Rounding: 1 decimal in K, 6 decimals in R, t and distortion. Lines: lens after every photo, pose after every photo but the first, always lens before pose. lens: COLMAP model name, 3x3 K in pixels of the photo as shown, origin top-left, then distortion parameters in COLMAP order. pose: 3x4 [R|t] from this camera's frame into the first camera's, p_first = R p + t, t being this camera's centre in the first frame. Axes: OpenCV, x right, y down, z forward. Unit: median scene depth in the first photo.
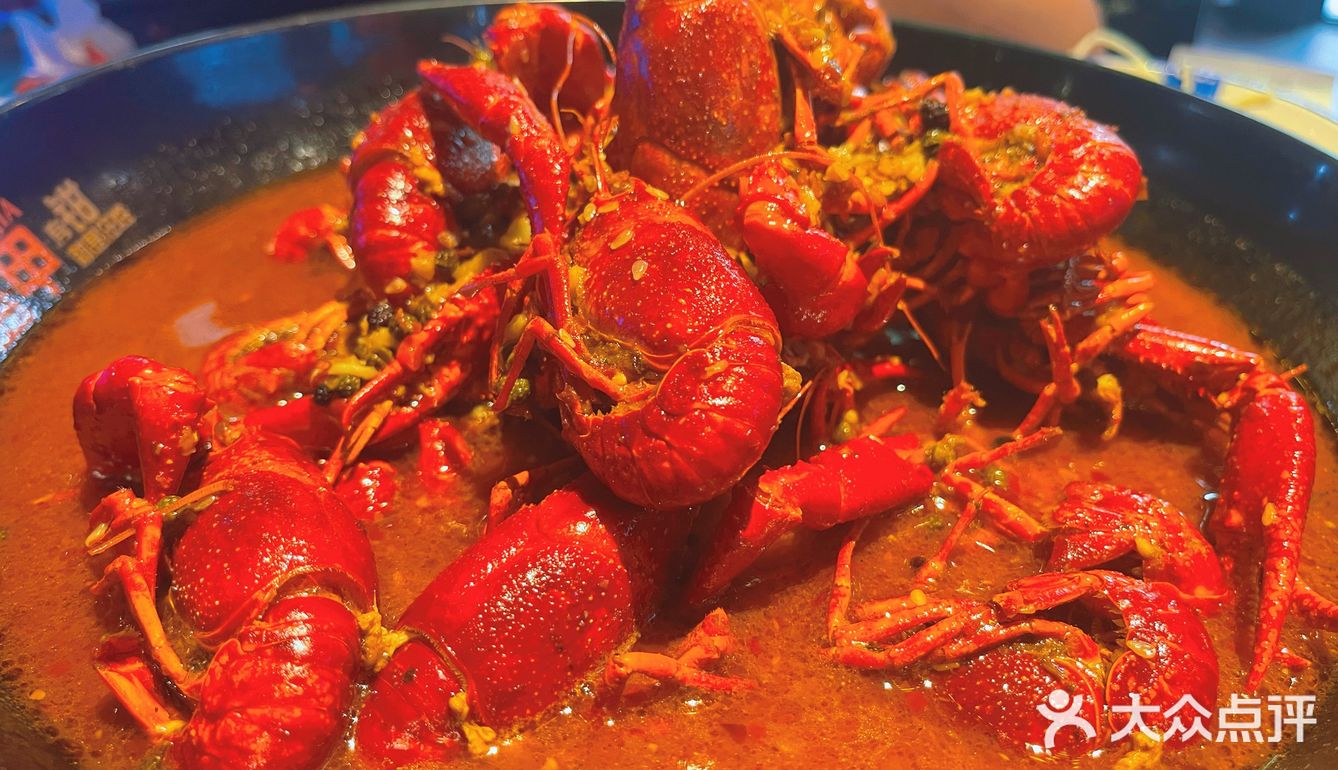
lens RADIAL K [[1021.9, 0, 669.0], [0, 1021.9, 385.0], [0, 0, 1]] dist [-0.025954, 0.002982]
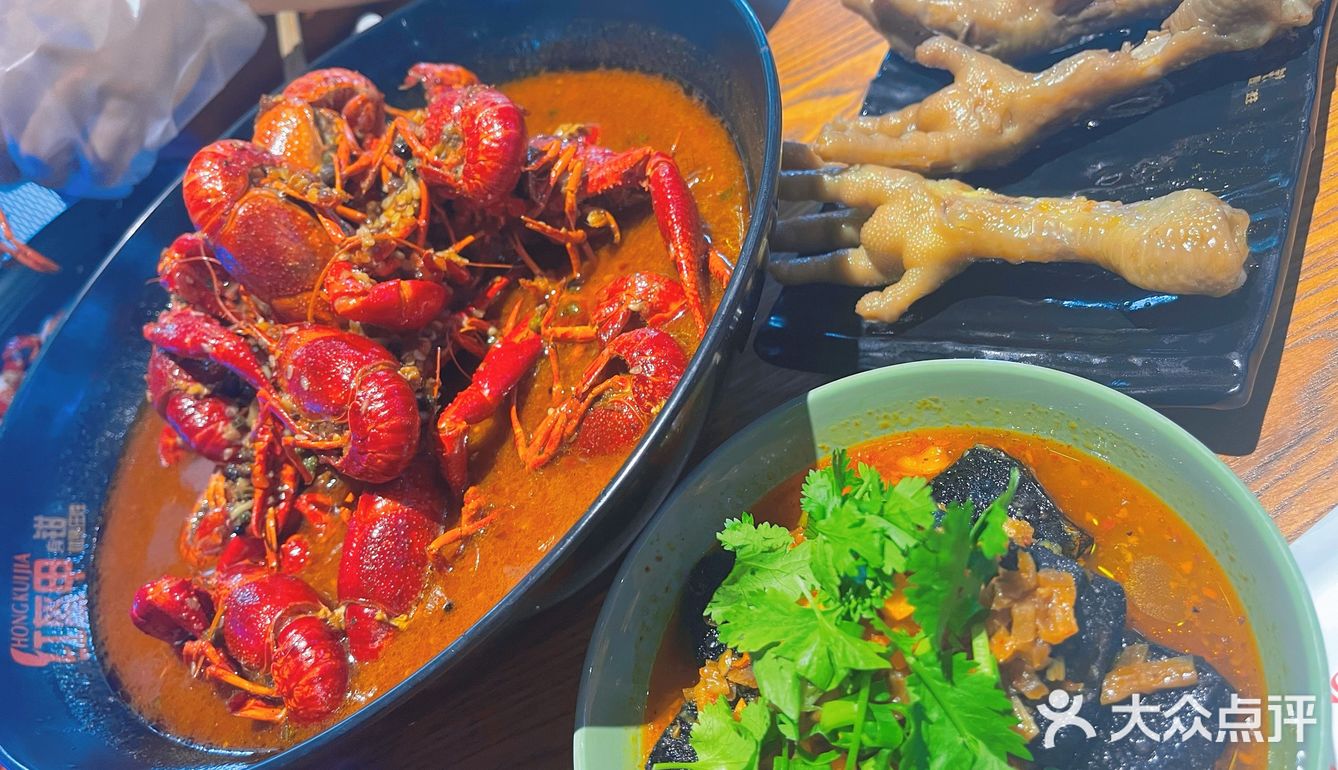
lens RADIAL K [[1021.9, 0, 669.0], [0, 1021.9, 385.0], [0, 0, 1]] dist [-0.025954, 0.002982]
pose [[0.766223, -0.638664, -0.070791, 0.510478], [0.639463, 0.747041, 0.181707, -0.021845], [-0.063167, -0.184496, 0.980801, -0.710107]]
